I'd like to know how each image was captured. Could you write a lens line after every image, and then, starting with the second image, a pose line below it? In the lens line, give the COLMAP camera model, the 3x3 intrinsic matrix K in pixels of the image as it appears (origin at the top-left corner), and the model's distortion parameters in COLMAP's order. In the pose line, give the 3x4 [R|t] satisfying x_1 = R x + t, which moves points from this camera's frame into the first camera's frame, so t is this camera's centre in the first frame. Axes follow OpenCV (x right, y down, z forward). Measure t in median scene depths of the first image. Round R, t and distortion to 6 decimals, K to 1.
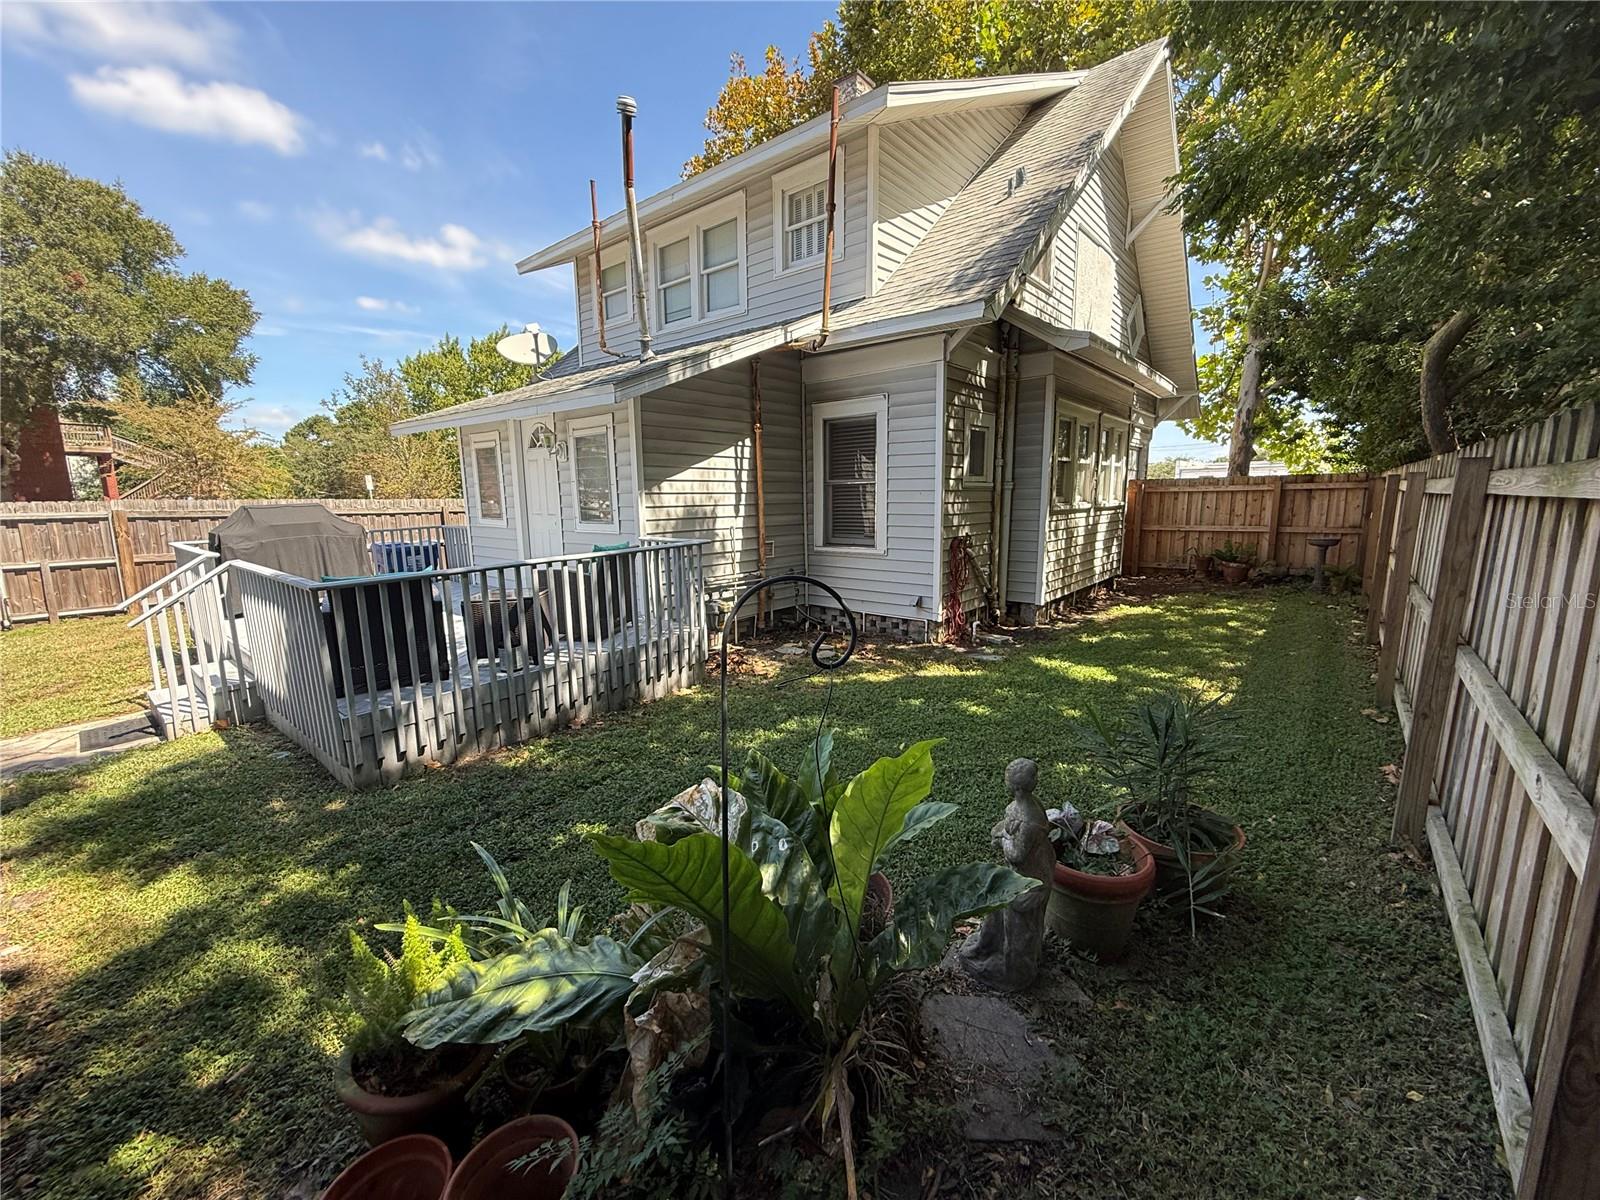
lens RADIAL K [[645.3, 0, 795.2], [0, 645.3, 602.6], [0, 0, 1]] dist [0.000895, 0.000081]
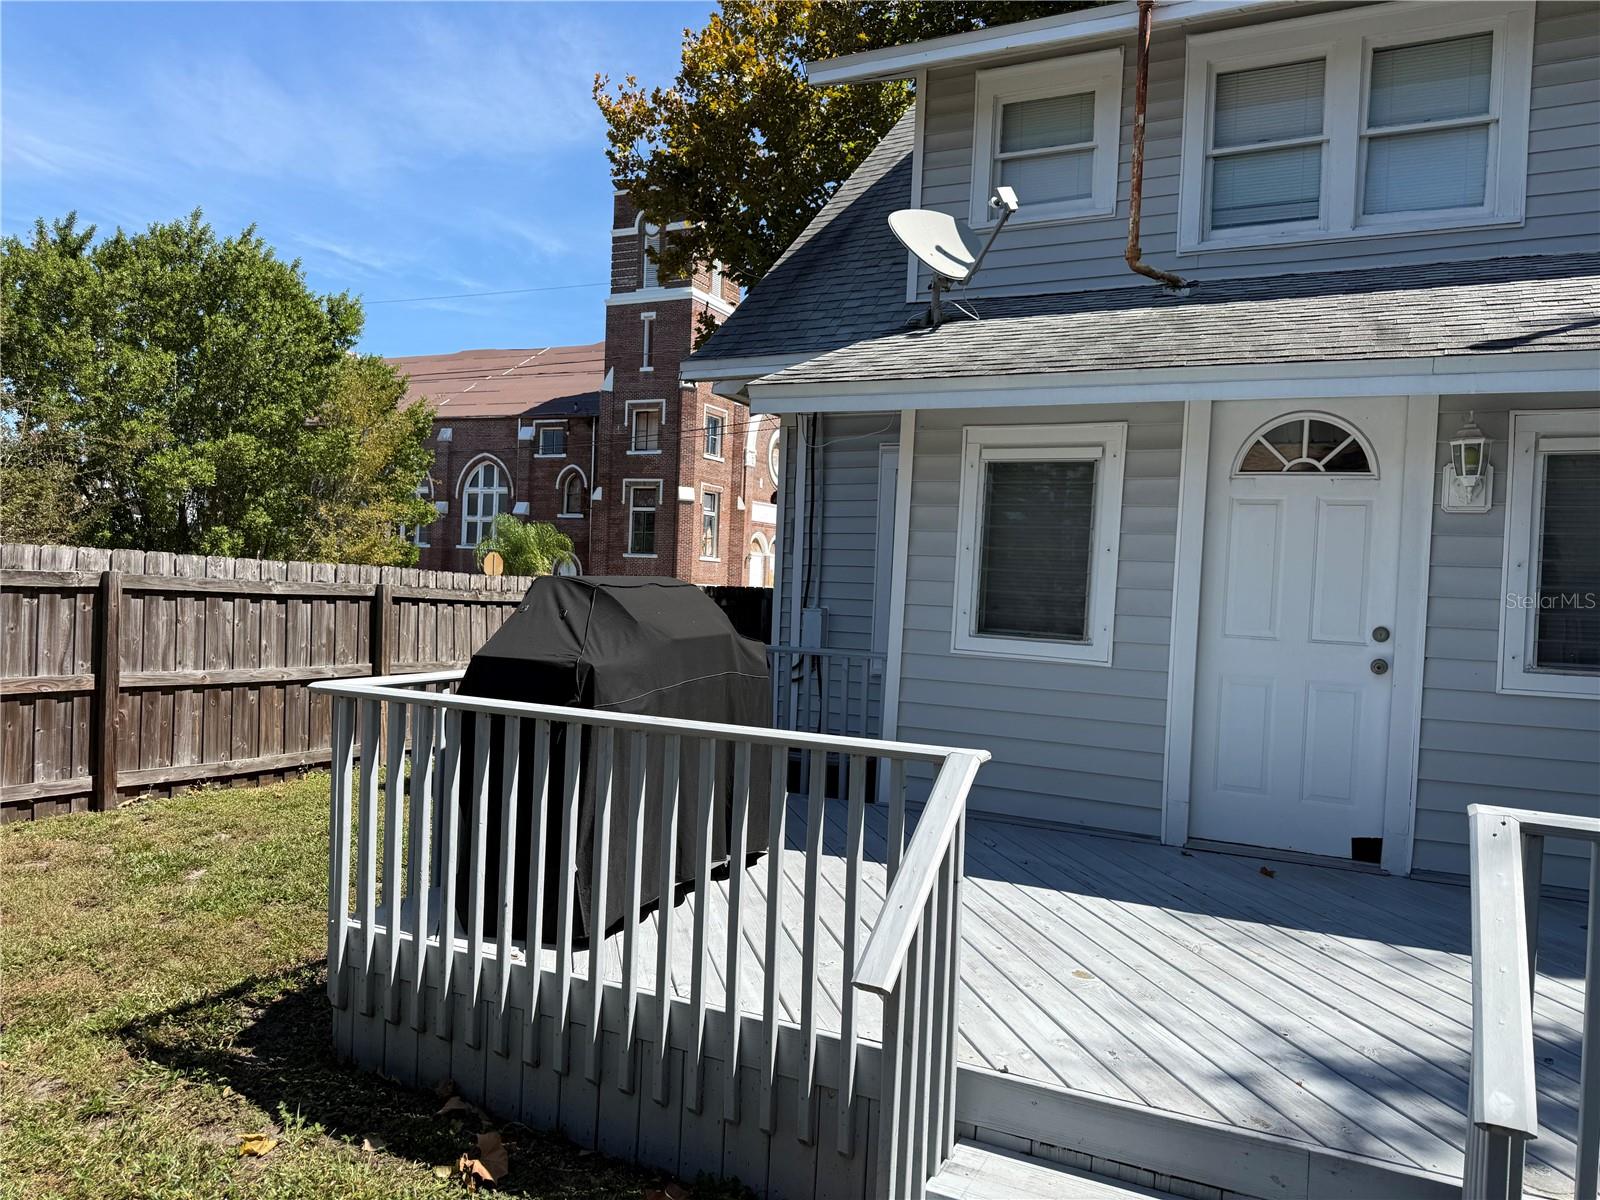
lens RADIAL K [[1125.7, 0, 800.9], [0, 1125.7, 602.0], [0, 0, 1]] dist [0.083310, -0.110767]
pose [[0.969711, 0.053912, 0.238230, -0.694185], [-0.016287, 0.987438, -0.157162, -0.040402], [-0.243710, 0.148522, 0.958408, 0.350003]]
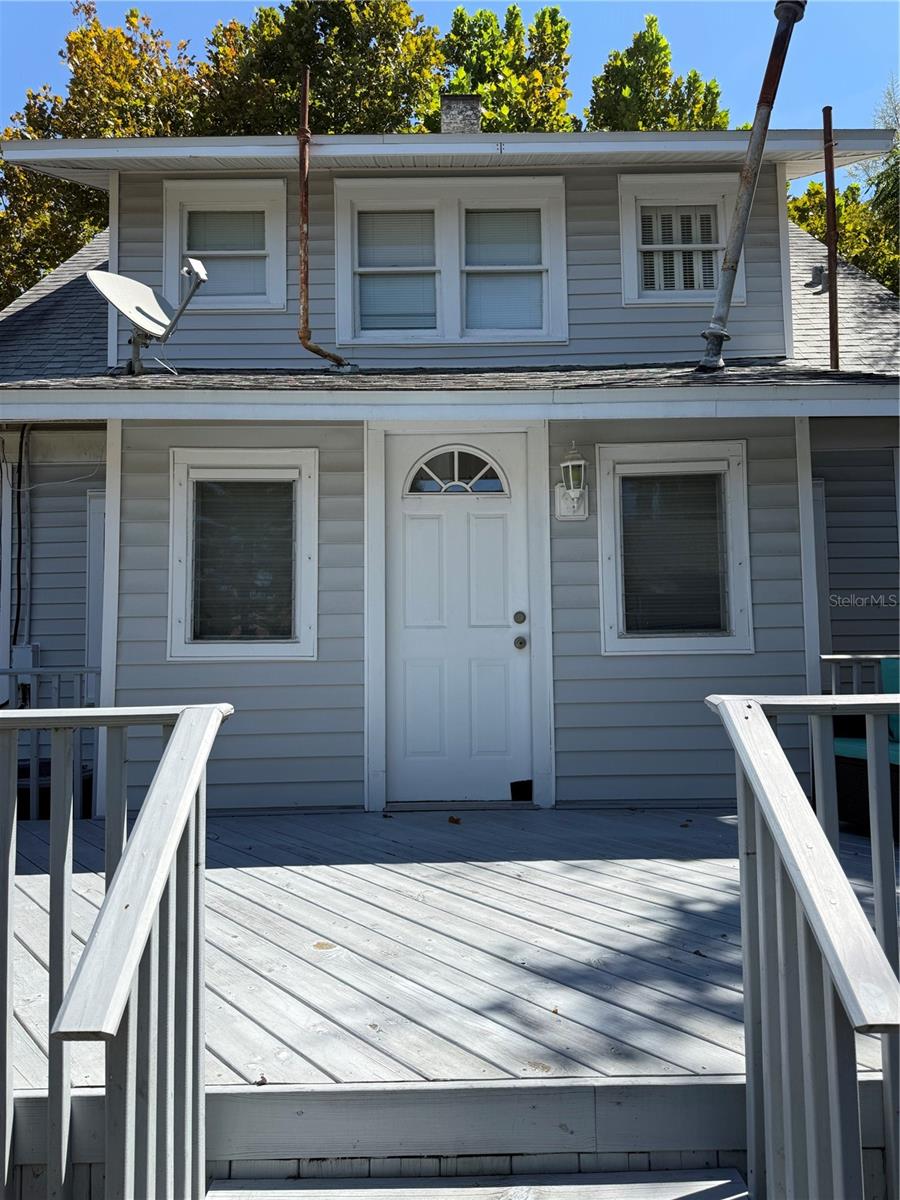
lens RADIAL K [[844.2, 0, 447.5], [0, 844.2, 592.5], [0, 0, 1]] dist [0.083310, -0.110767]
pose [[0.764464, 0.048332, 0.642852, -0.659530], [0.115467, 0.970794, -0.210299, -0.027230], [-0.634241, 0.234995, 0.736557, 0.452845]]
